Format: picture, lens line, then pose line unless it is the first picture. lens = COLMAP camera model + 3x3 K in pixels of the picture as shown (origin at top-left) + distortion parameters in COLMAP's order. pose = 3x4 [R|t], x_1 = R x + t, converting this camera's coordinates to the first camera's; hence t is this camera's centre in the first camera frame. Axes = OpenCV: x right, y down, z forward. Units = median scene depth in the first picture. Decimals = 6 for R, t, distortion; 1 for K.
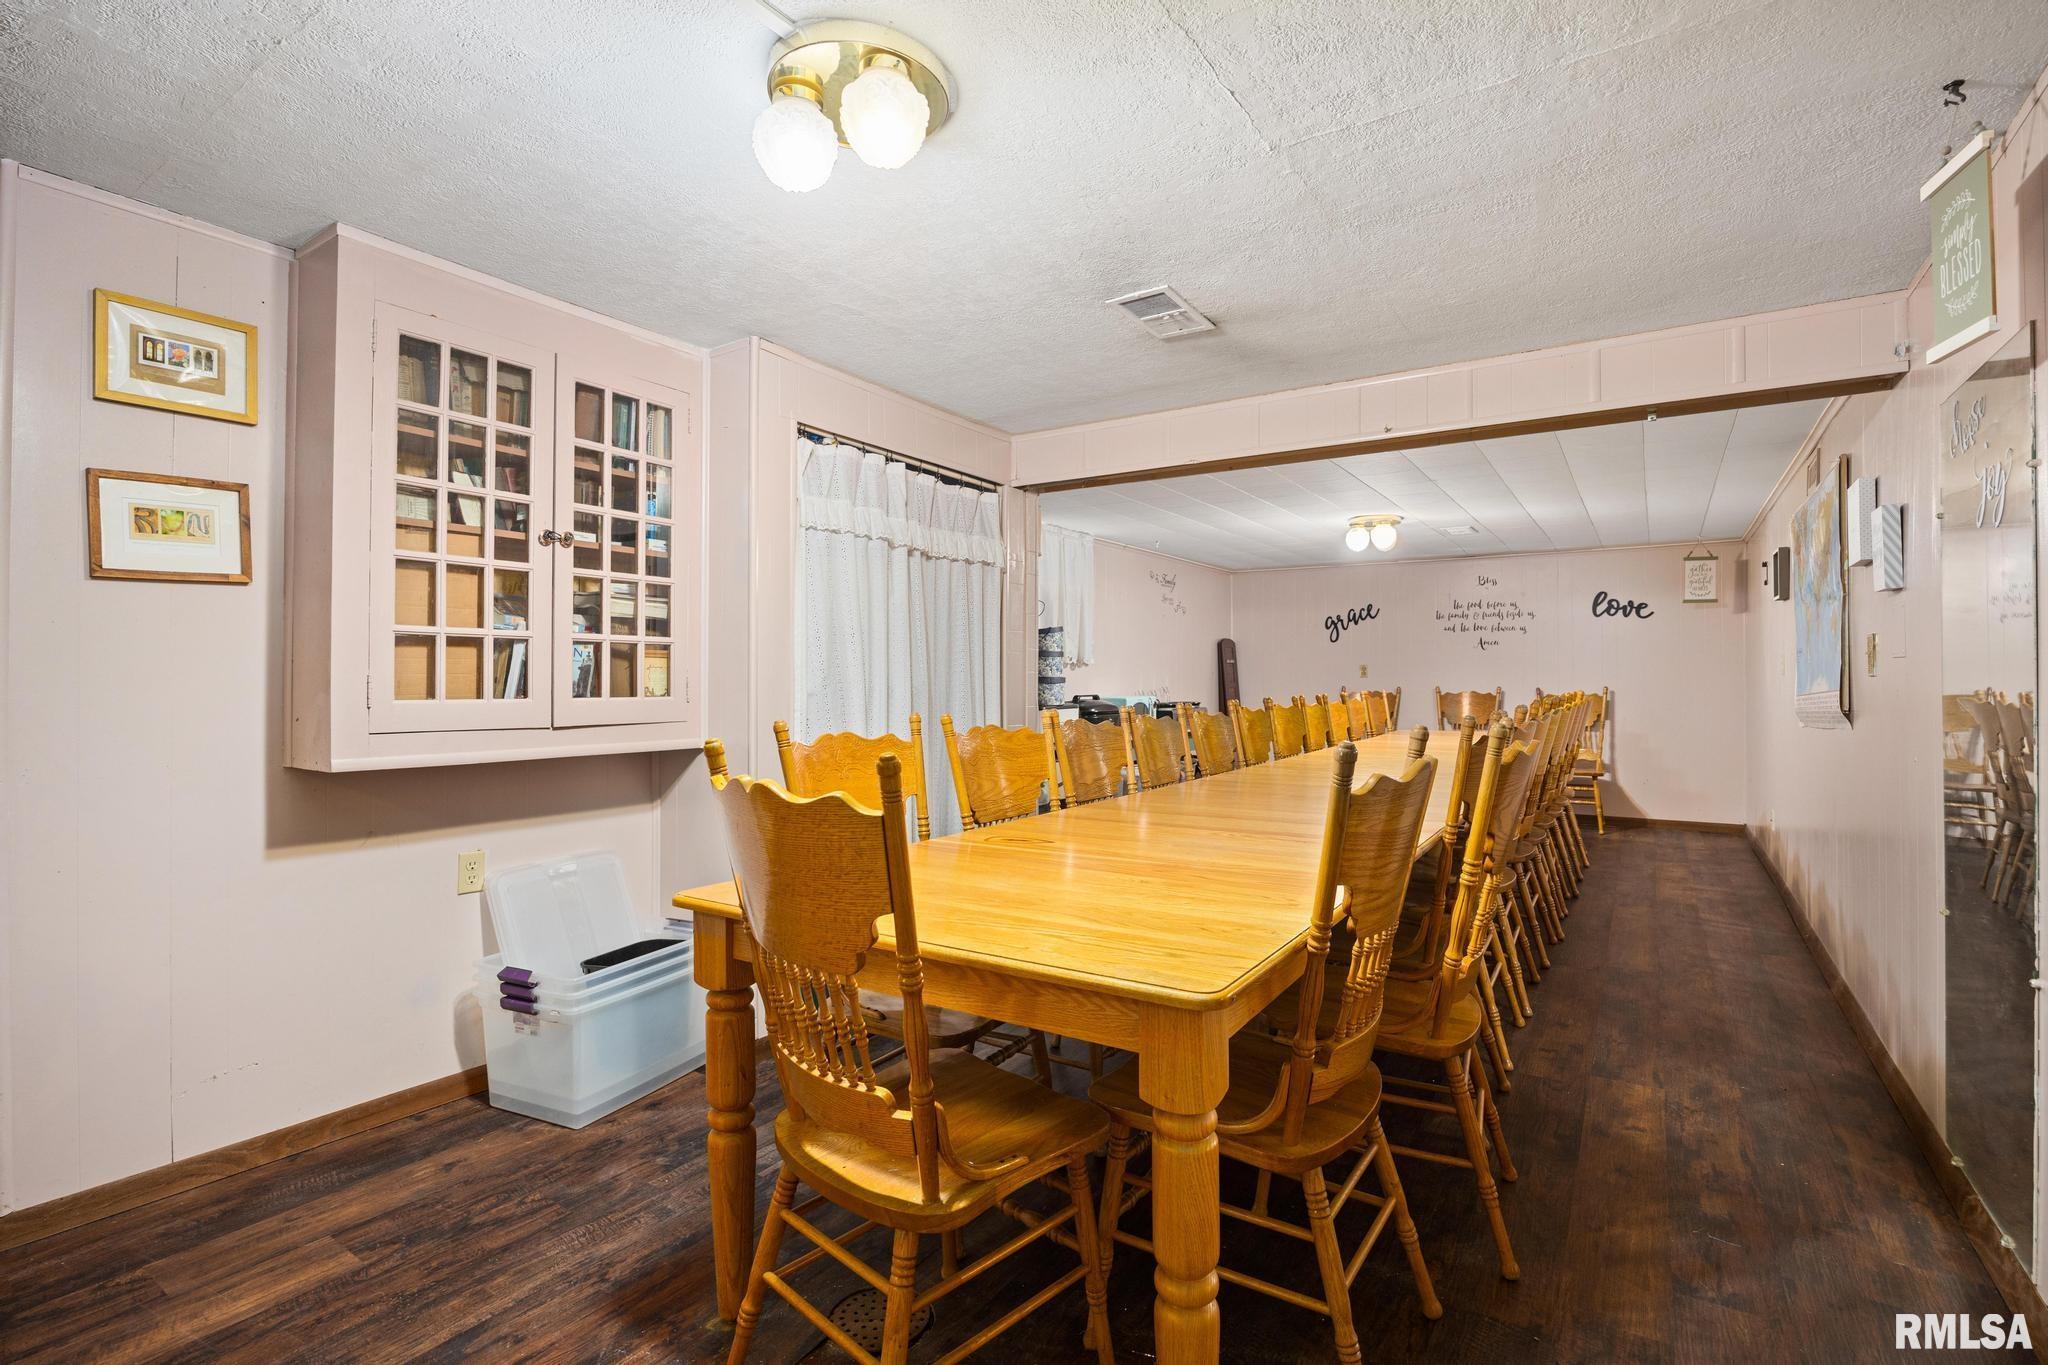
lens RADIAL K [[973.0, 0, 1027.6], [0, 973.0, 678.9], [0, 0, 1]] dist [-0.000548, 0.000407]
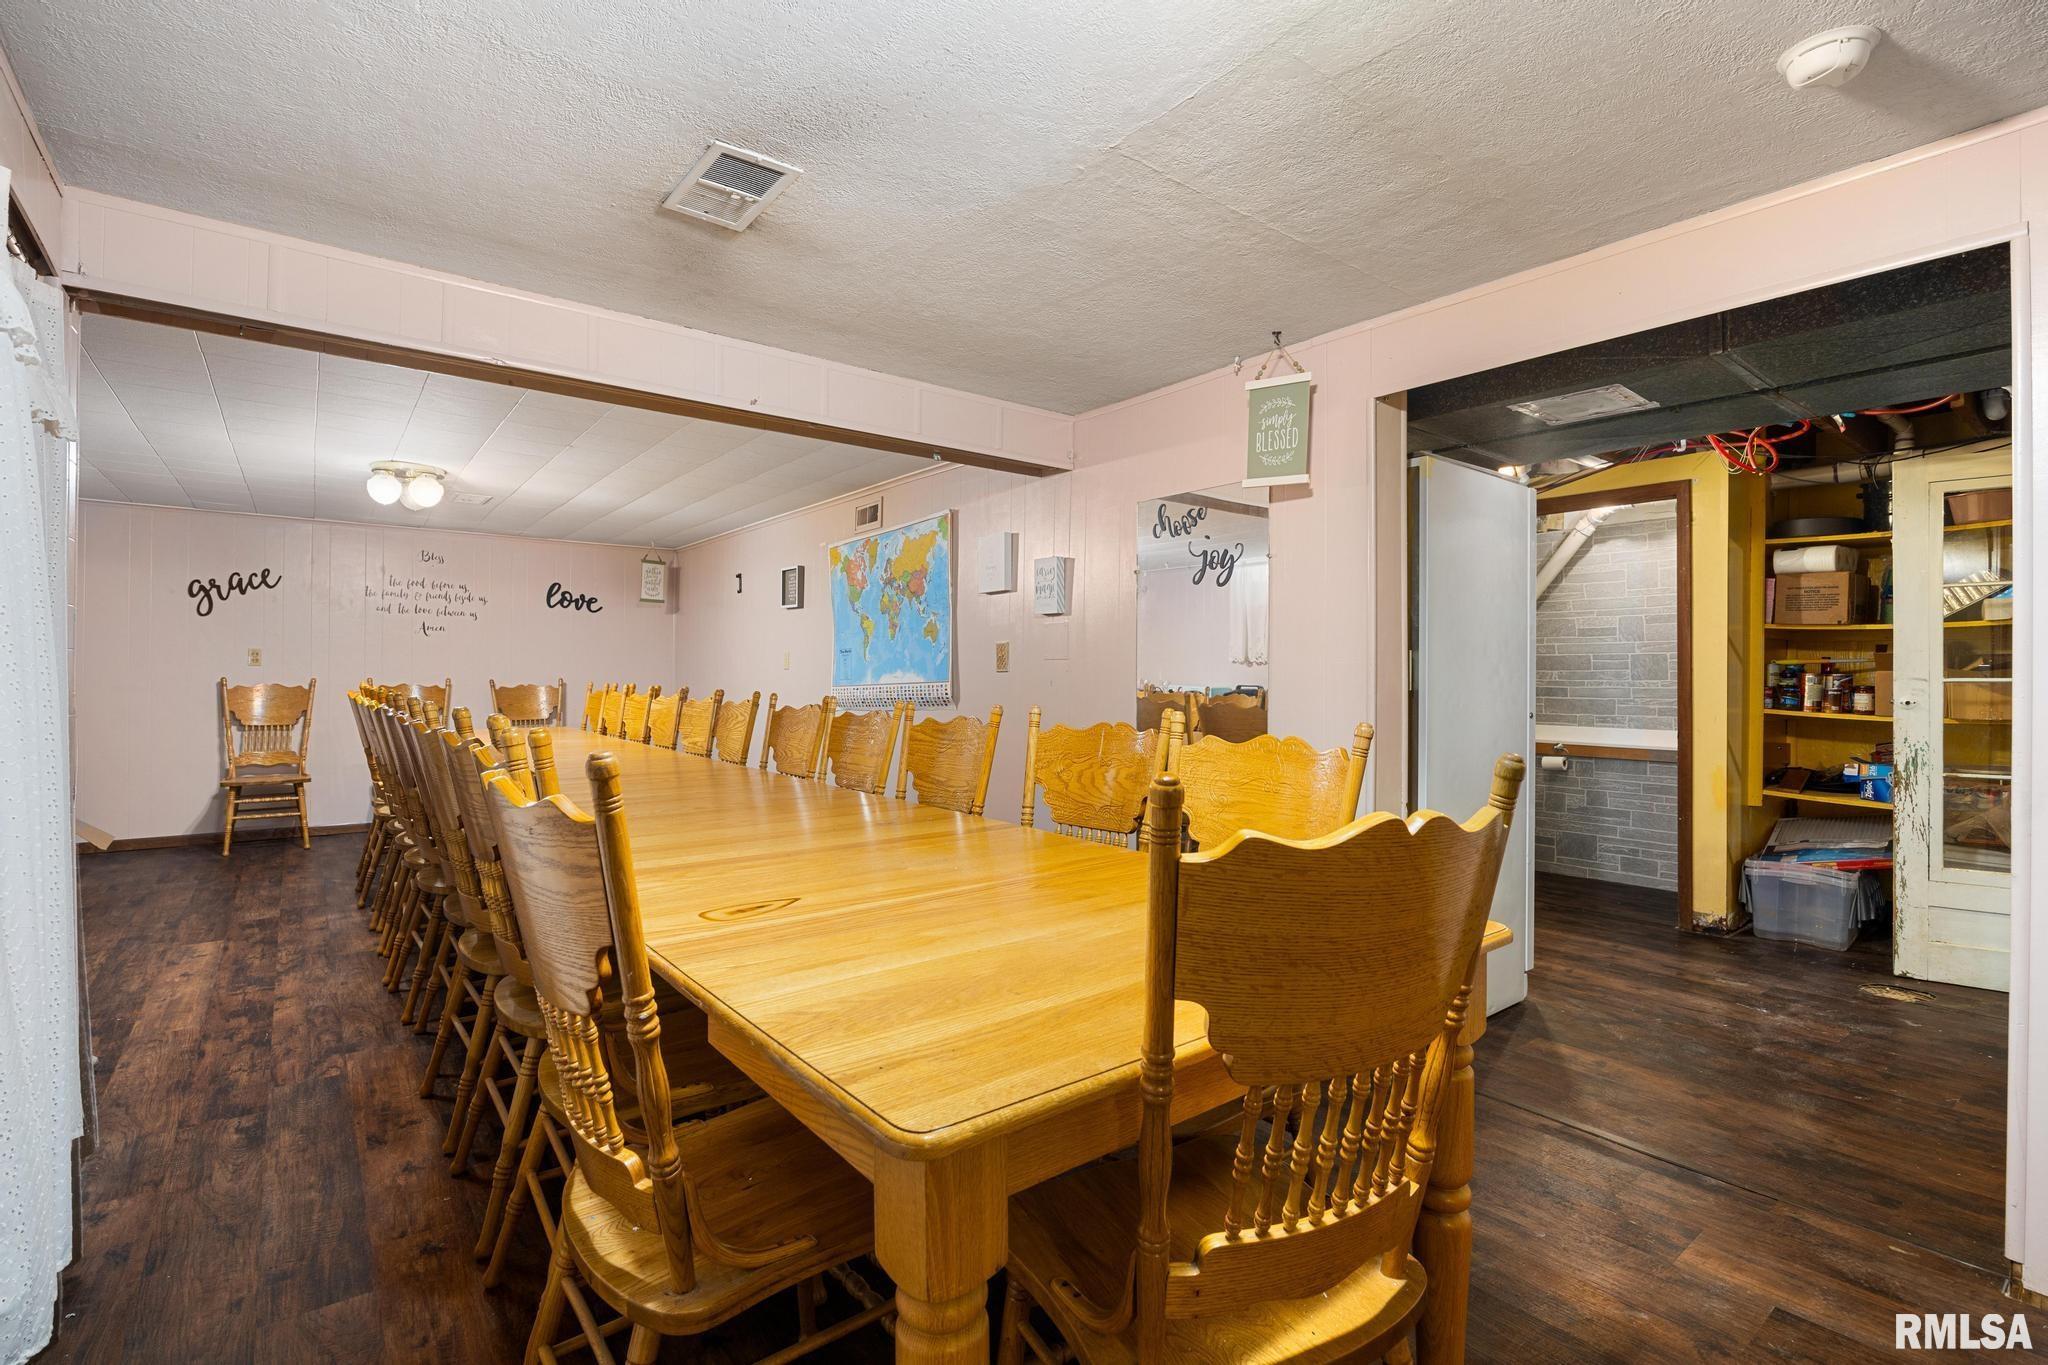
lens RADIAL K [[973.0, 0, 1080.3], [0, 973.0, 679.5], [0, 0, 1]] dist [-0.000548, 0.000407]
pose [[0.298192, -0.000444, 0.954506, -0.196333], [-0.008578, 0.999958, 0.003145, 0.001125], [-0.954468, -0.009126, 0.298175, 0.197473]]
